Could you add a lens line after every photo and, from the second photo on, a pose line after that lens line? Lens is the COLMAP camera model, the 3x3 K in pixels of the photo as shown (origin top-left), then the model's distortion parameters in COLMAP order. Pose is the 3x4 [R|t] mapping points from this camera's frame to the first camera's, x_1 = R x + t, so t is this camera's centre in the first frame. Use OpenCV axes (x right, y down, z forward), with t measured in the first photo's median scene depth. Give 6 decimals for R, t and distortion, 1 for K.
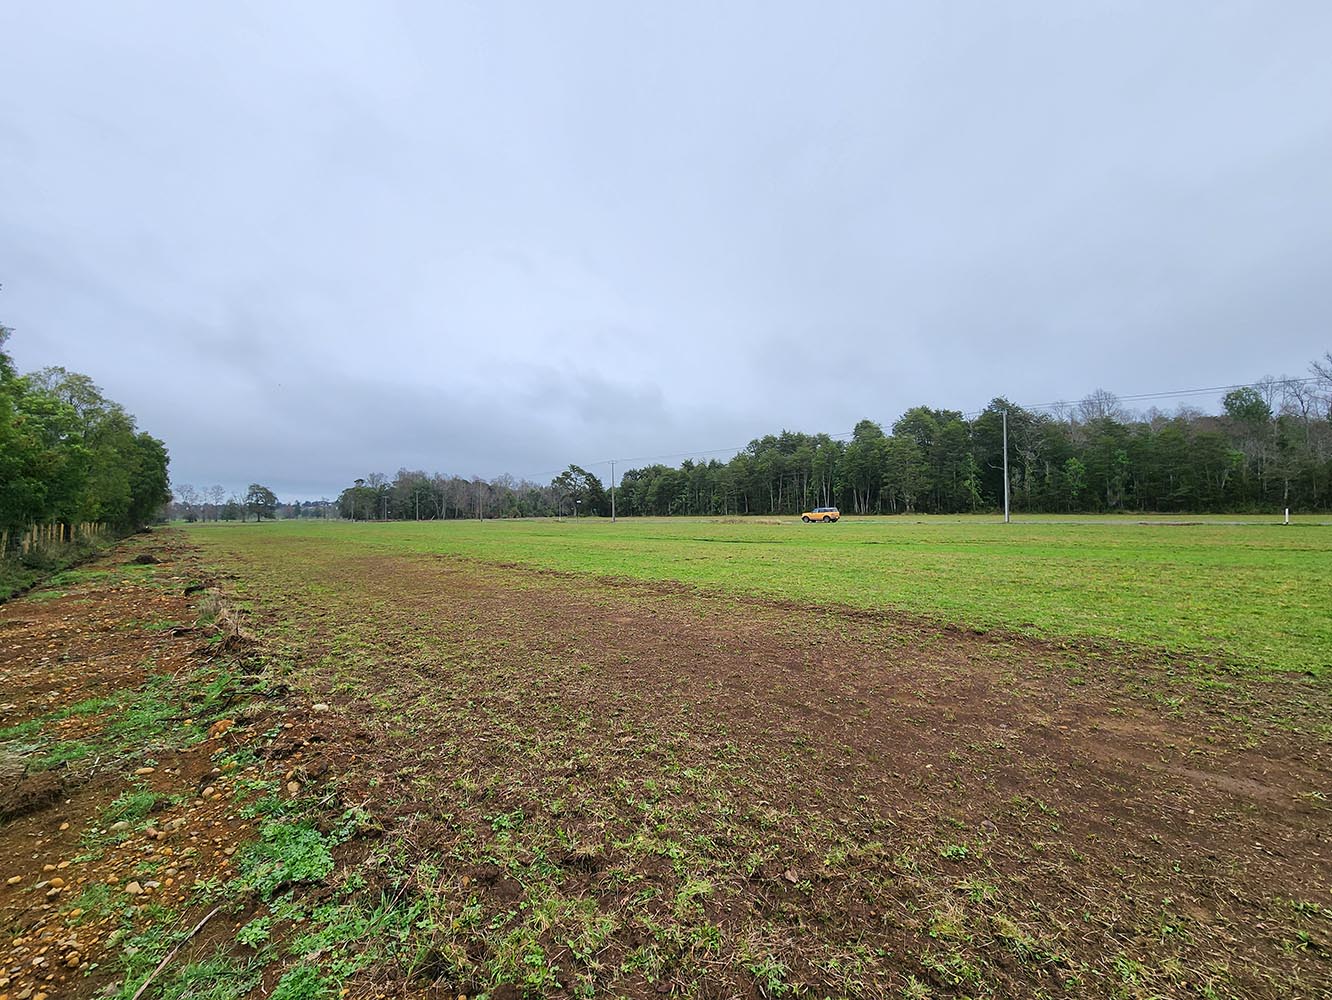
lens RADIAL K [[535.9, 0, 673.0], [0, 535.9, 499.9], [0, 0, 1]] dist [0.008049, -0.000627]
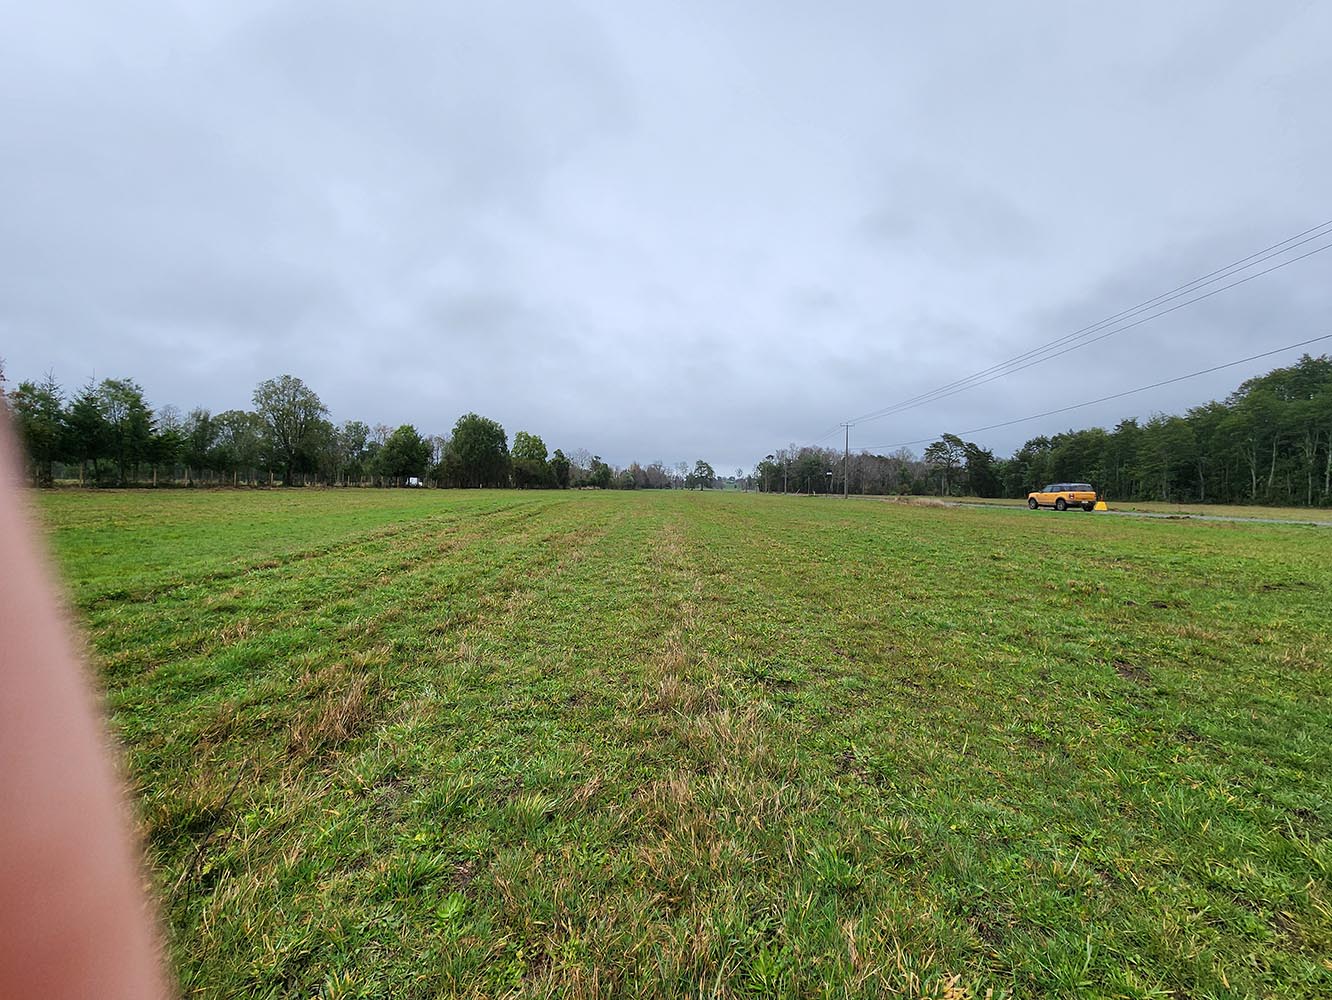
lens RADIAL K [[535.9, 0, 676.6], [0, 535.9, 496.1], [0, 0, 1]] dist [0.008049, -0.000627]
pose [[0.708062, 0.042509, -0.704870, 0.108154], [-0.017824, 0.998944, 0.042340, 0.003399], [0.705926, -0.017416, 0.708072, 0.106742]]
